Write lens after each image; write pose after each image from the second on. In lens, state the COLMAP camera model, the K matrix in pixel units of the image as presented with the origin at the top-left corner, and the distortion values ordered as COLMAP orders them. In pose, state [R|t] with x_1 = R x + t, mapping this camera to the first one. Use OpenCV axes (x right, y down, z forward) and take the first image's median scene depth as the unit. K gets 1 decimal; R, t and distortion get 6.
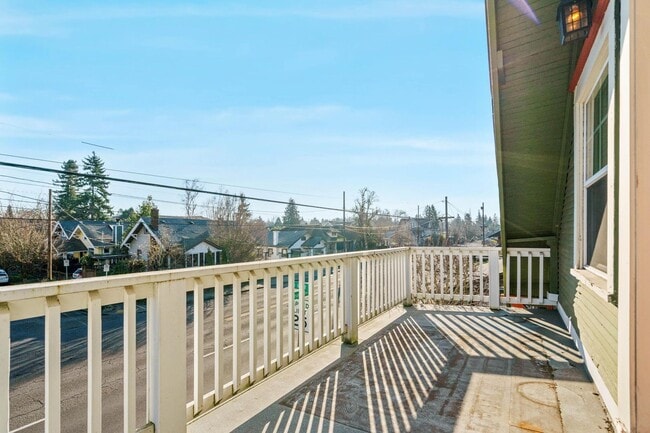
lens RADIAL K [[305.7, 0, 333.0], [0, 305.7, 238.0], [0, 0, 1]] dist [-0.006532, 0.003124]
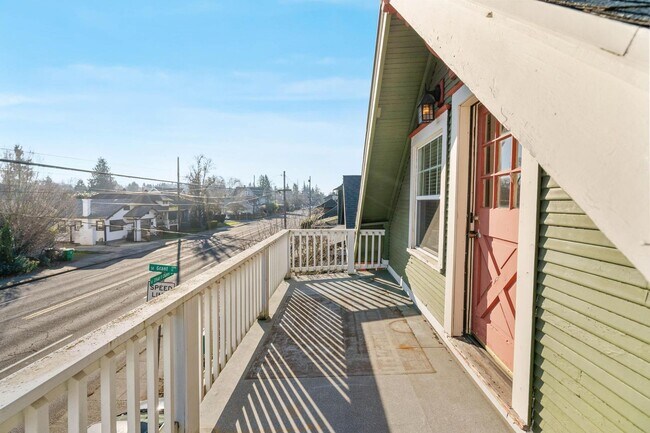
lens RADIAL K [[305.7, 0, 325.1], [0, 305.7, 215.2], [0, 0, 1]] dist [-0.006532, 0.003124]
pose [[0.853413, -0.015893, 0.520992, -0.313470], [-0.009099, 0.998929, 0.045376, -0.103217], [-0.521155, -0.043465, 0.852354, -0.108816]]
